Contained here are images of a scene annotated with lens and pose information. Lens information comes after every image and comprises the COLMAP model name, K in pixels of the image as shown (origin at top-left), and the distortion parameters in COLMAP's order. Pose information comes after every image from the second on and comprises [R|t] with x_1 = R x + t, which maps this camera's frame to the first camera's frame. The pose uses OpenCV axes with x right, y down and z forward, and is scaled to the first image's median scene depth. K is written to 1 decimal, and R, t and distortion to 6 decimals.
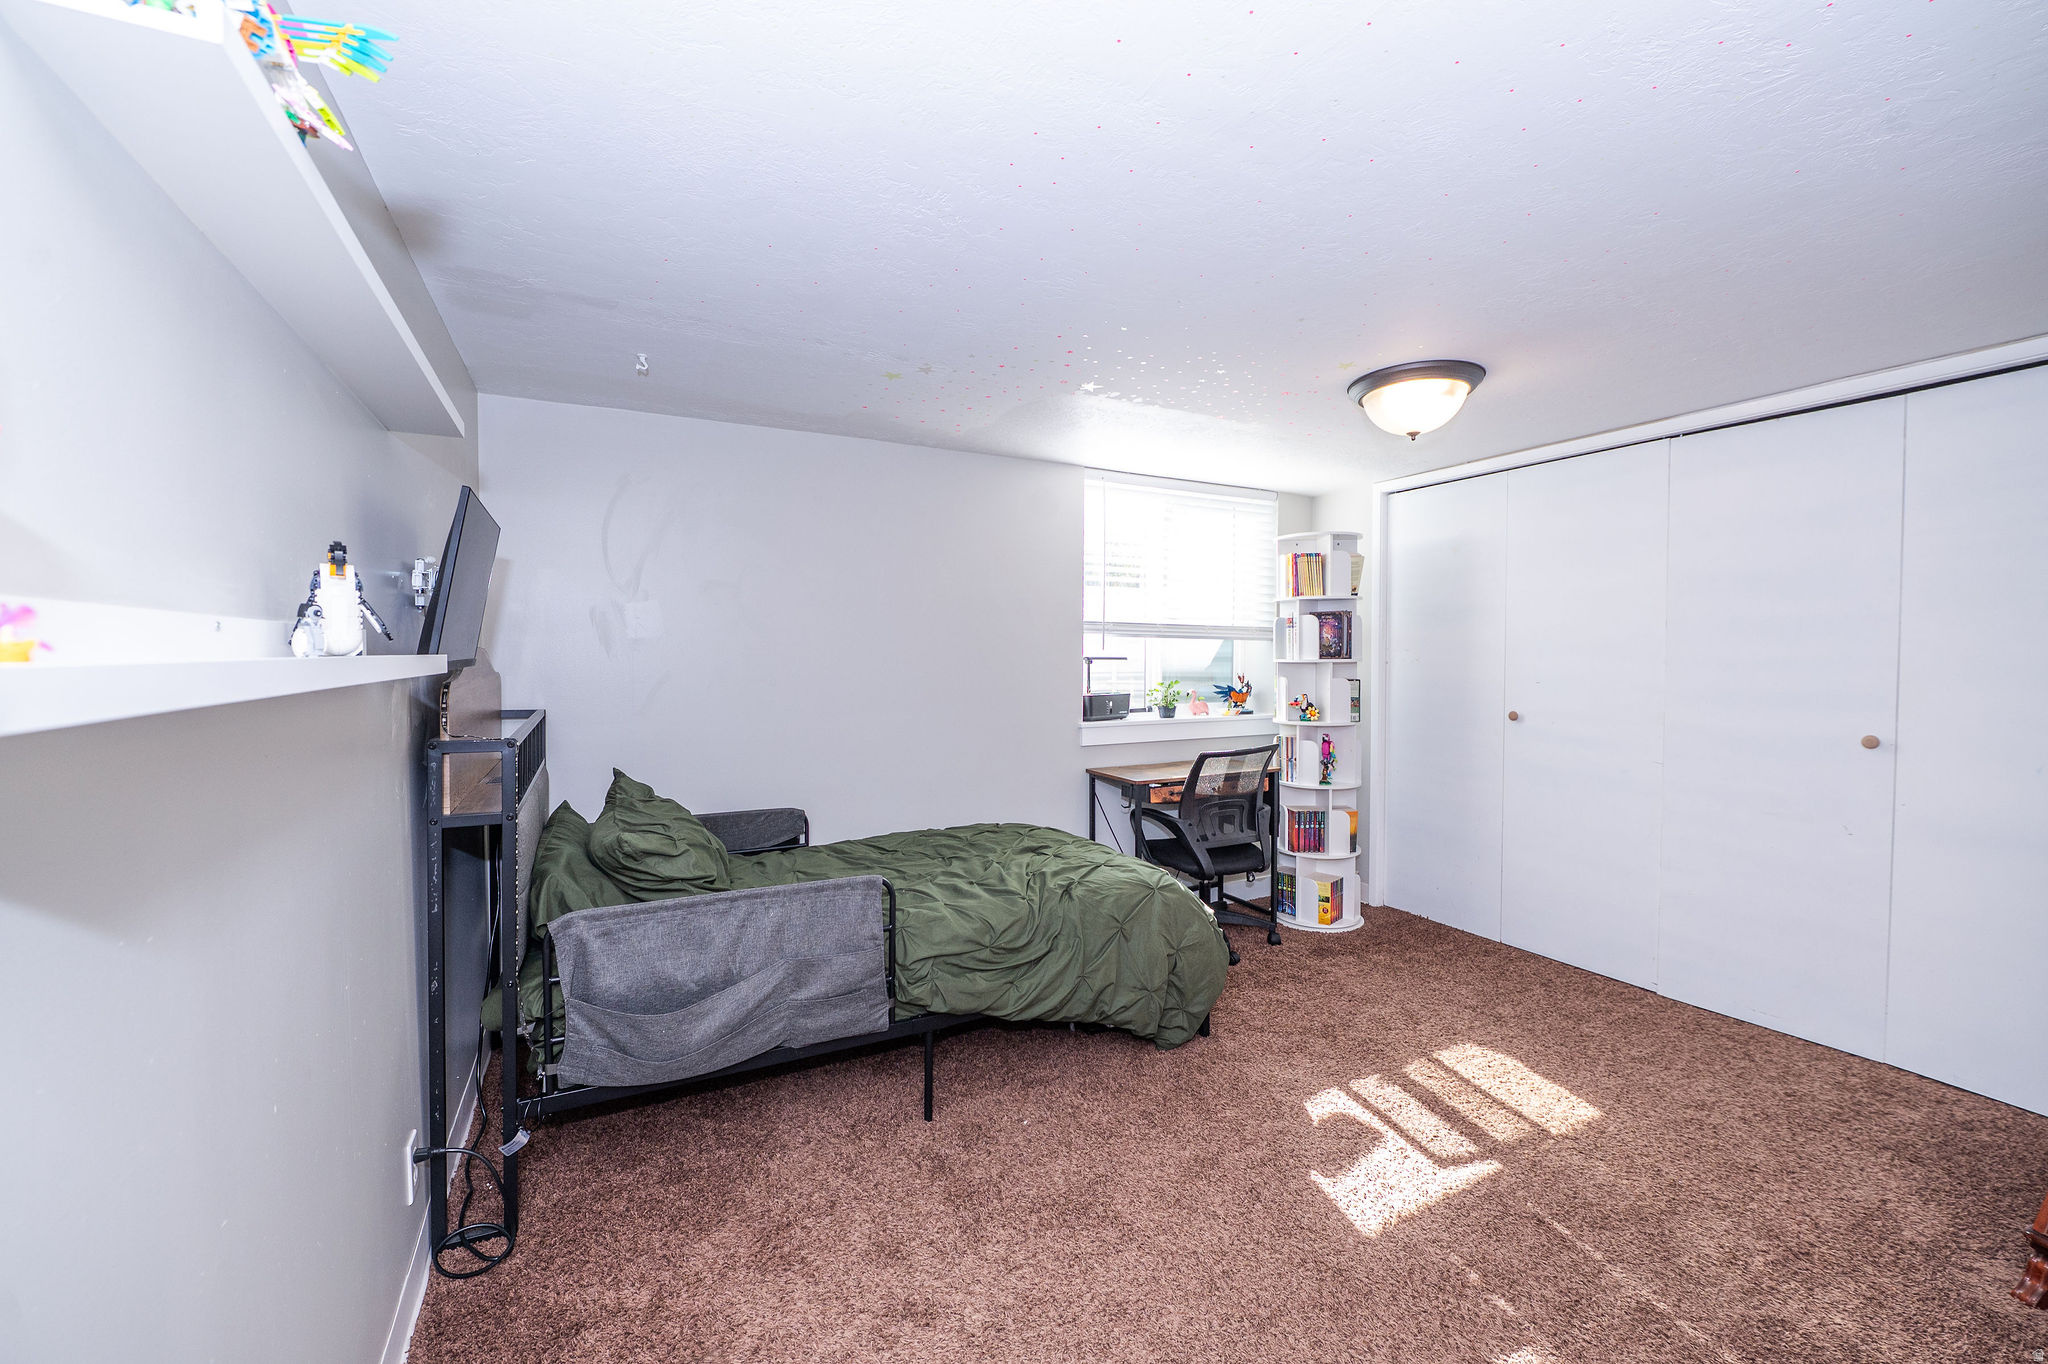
lens RADIAL K [[816.1, 0, 1024.7], [0, 816.1, 672.3], [0, 0, 1]] dist [-0.014813, 0.000270]
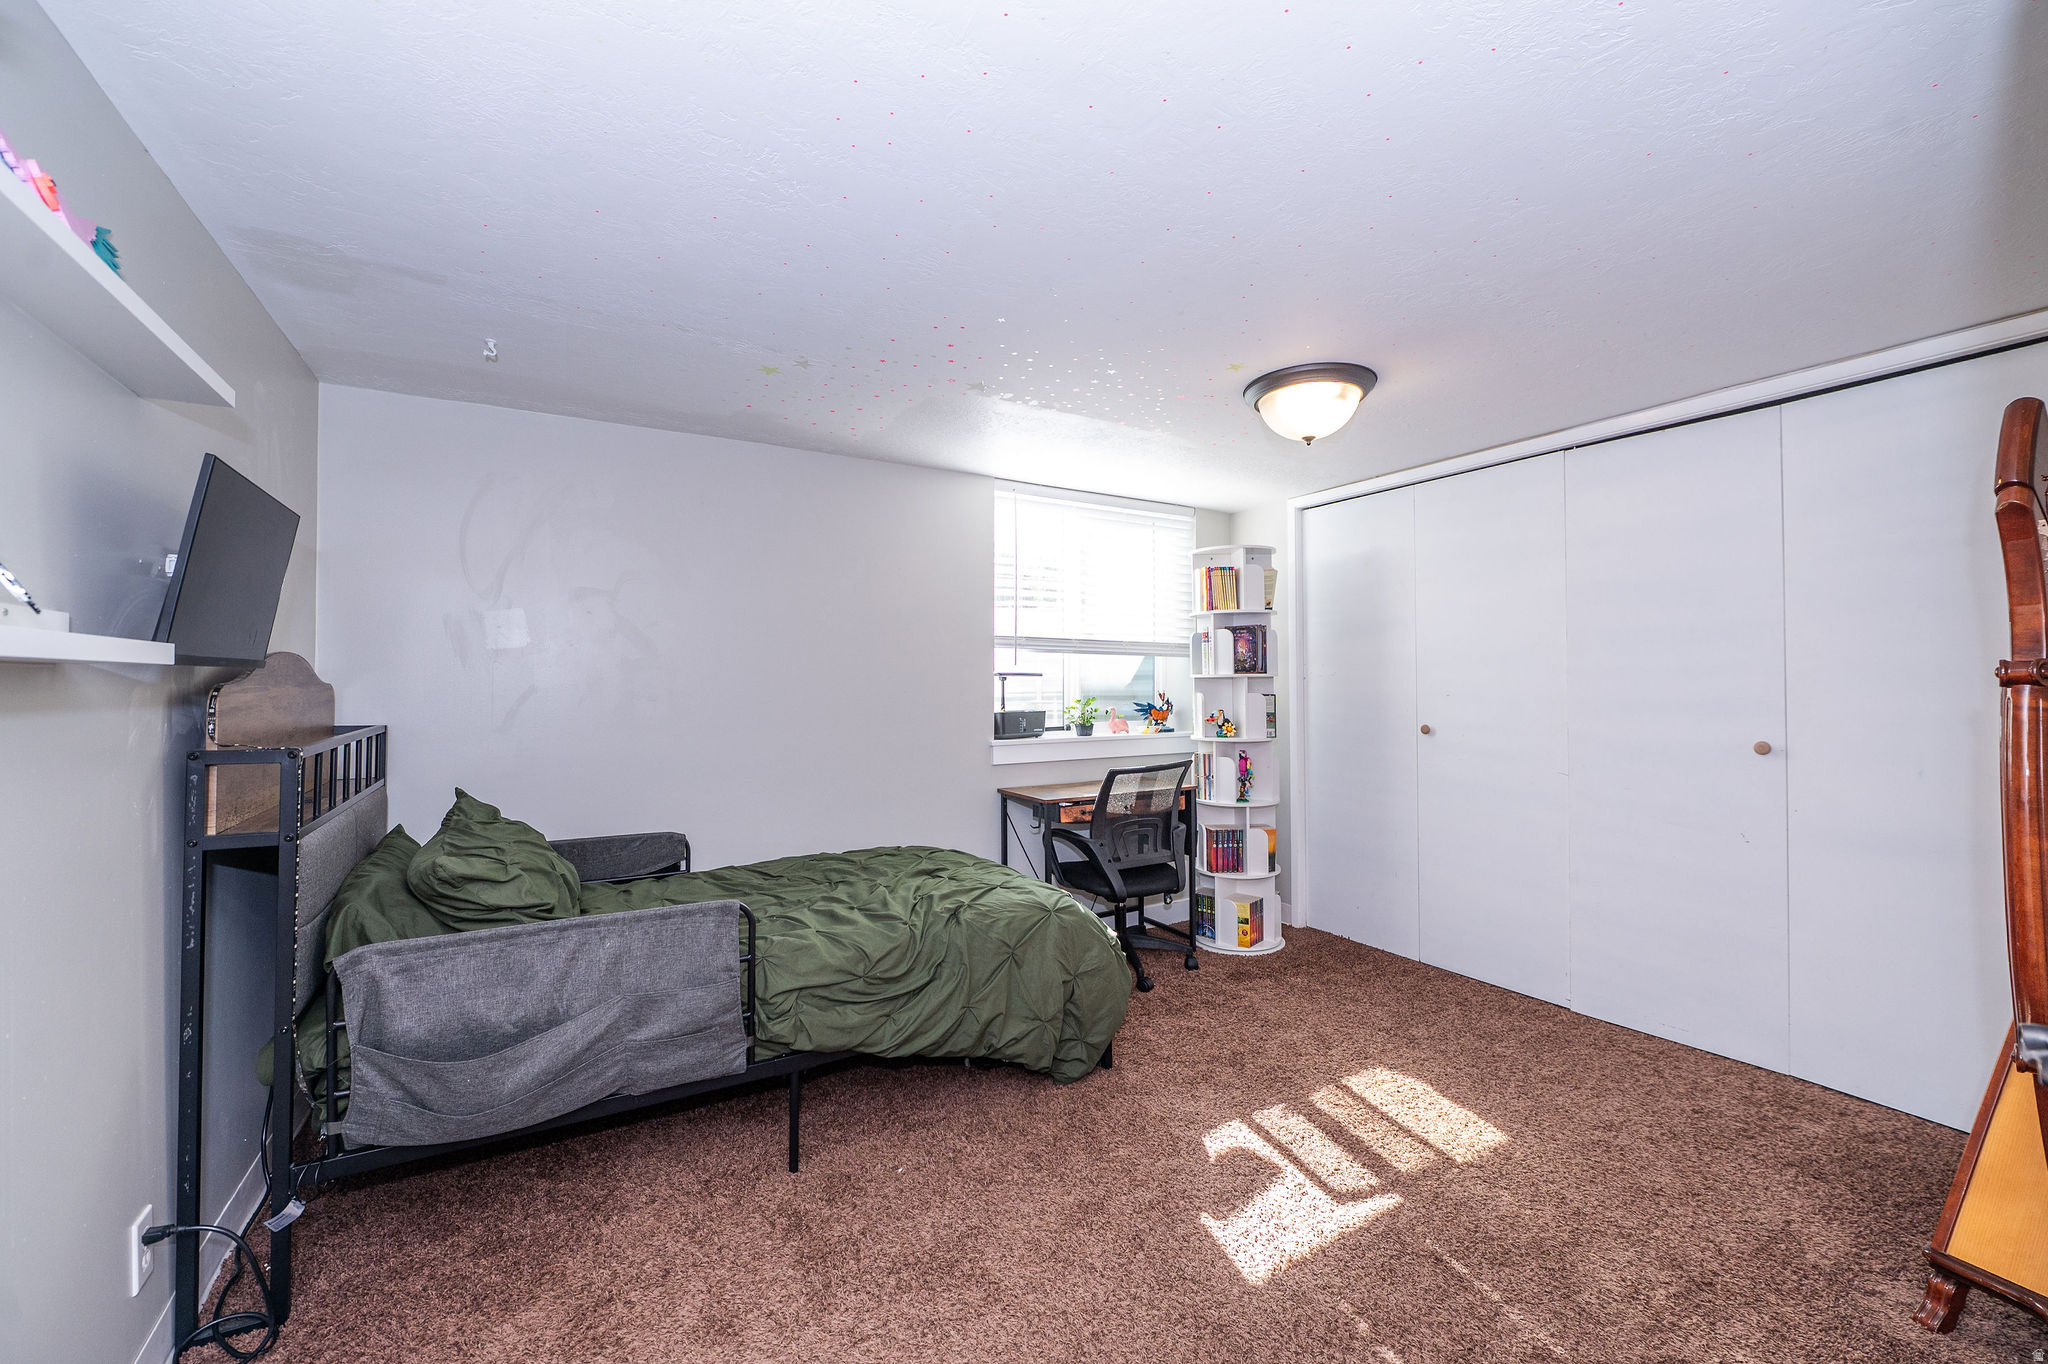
lens RADIAL K [[816.1, 0, 1029.1], [0, 816.1, 667.4], [0, 0, 1]] dist [-0.014813, 0.000270]
pose [[0.998203, -0.002234, 0.059889, 0.087460], [0.004749, 0.999111, -0.041883, 0.025374], [-0.059742, 0.042092, 0.997326, 0.052436]]
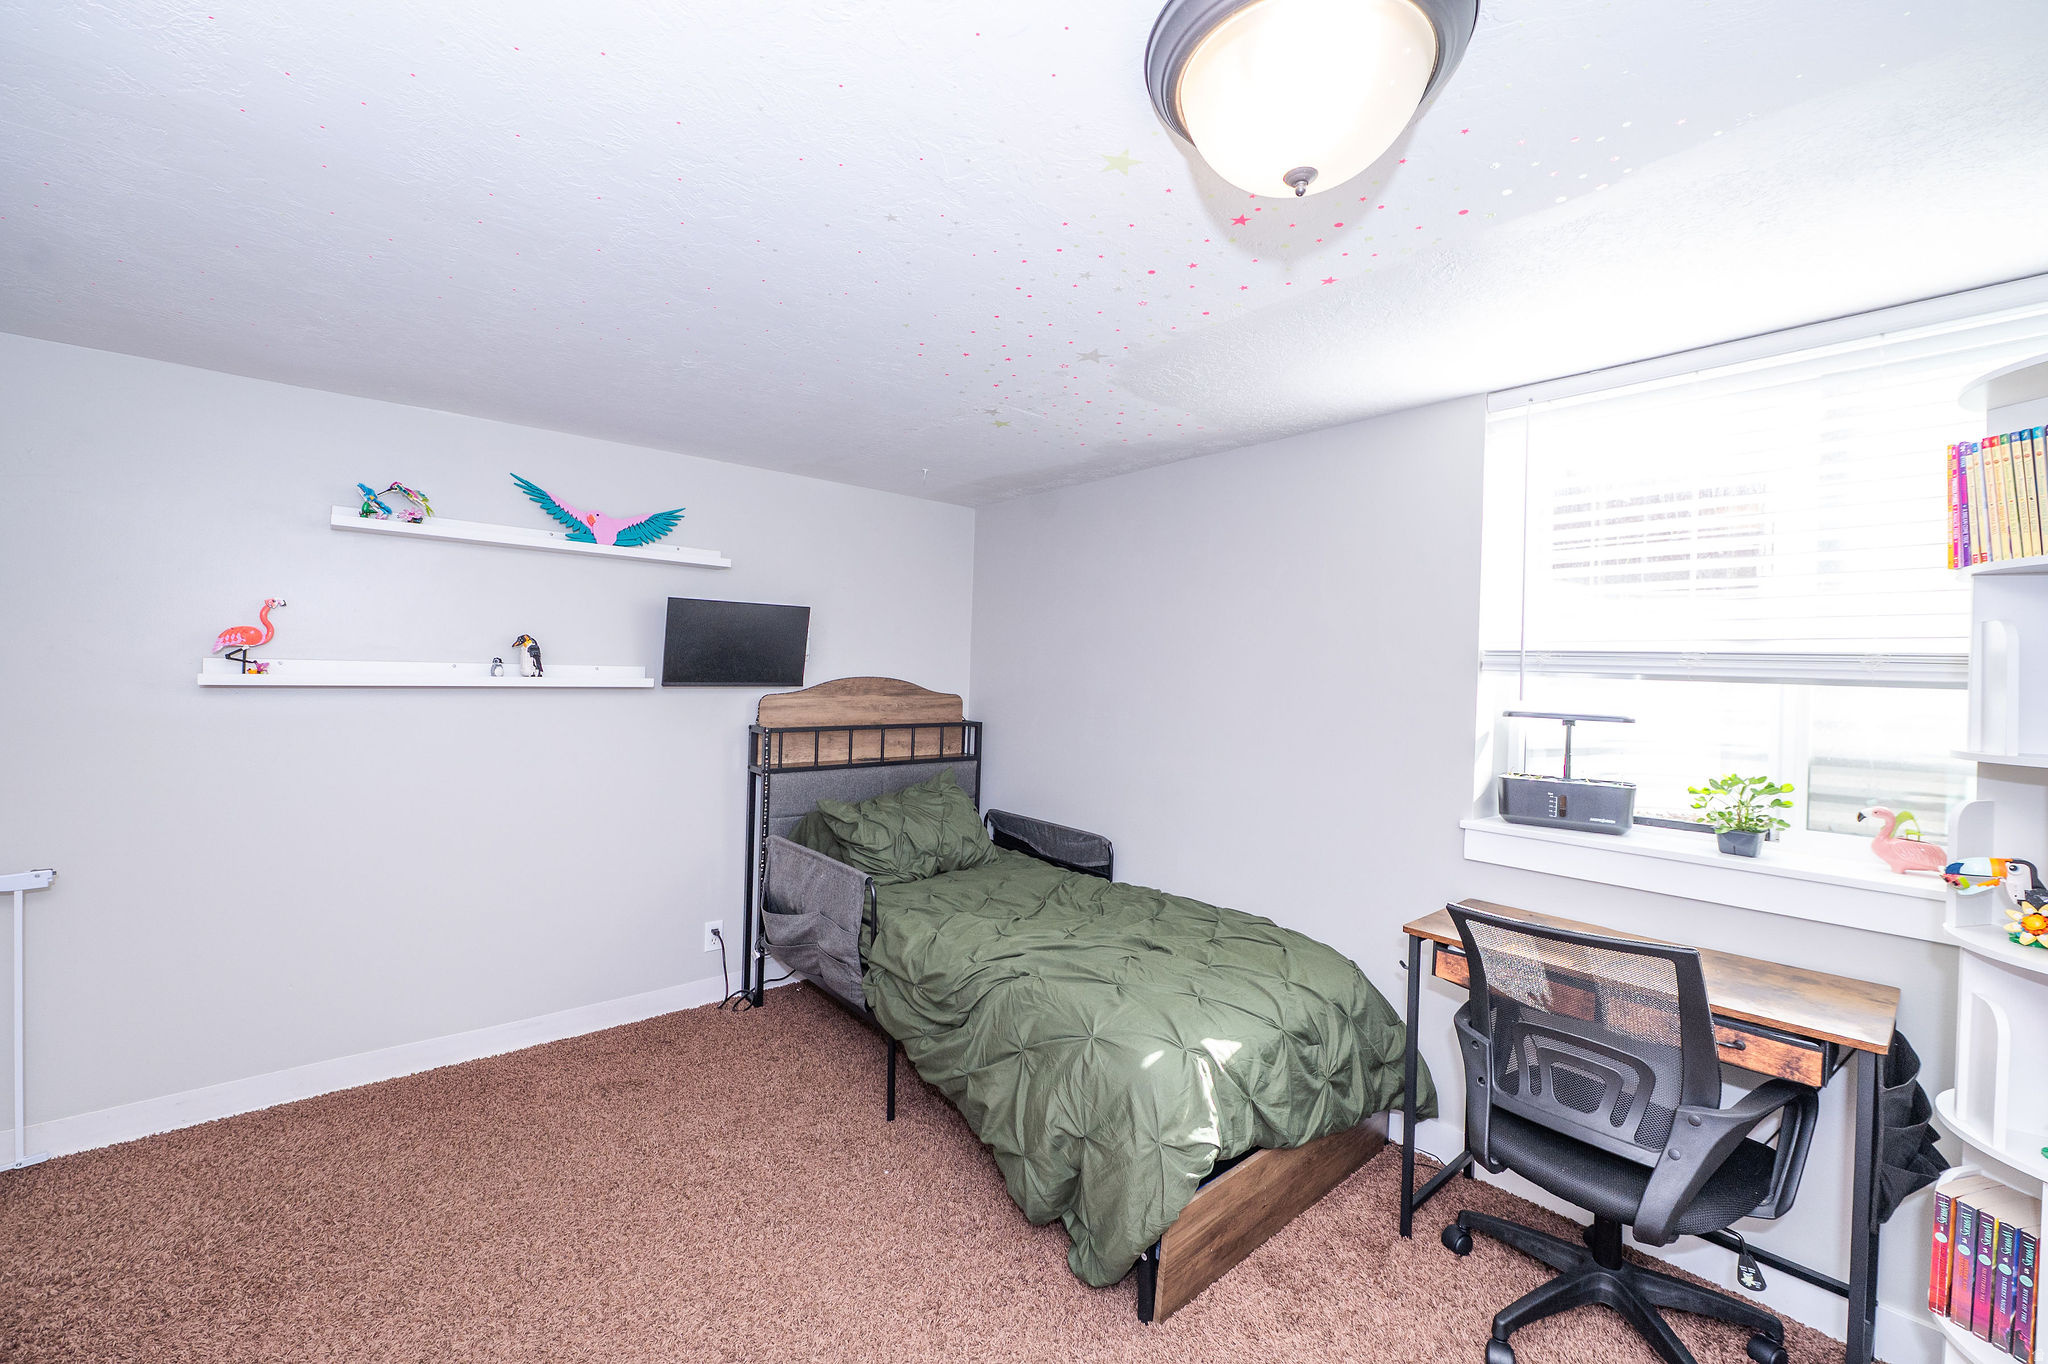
lens RADIAL K [[816.1, 0, 1013.1], [0, 816.1, 668.2], [0, 0, 1]] dist [-0.014813, 0.000270]
pose [[0.214357, 0.001350, -0.976754, 0.916844], [-0.051552, 0.998621, -0.009933, -0.042054], [0.975394, 0.052483, 0.214131, 0.852861]]
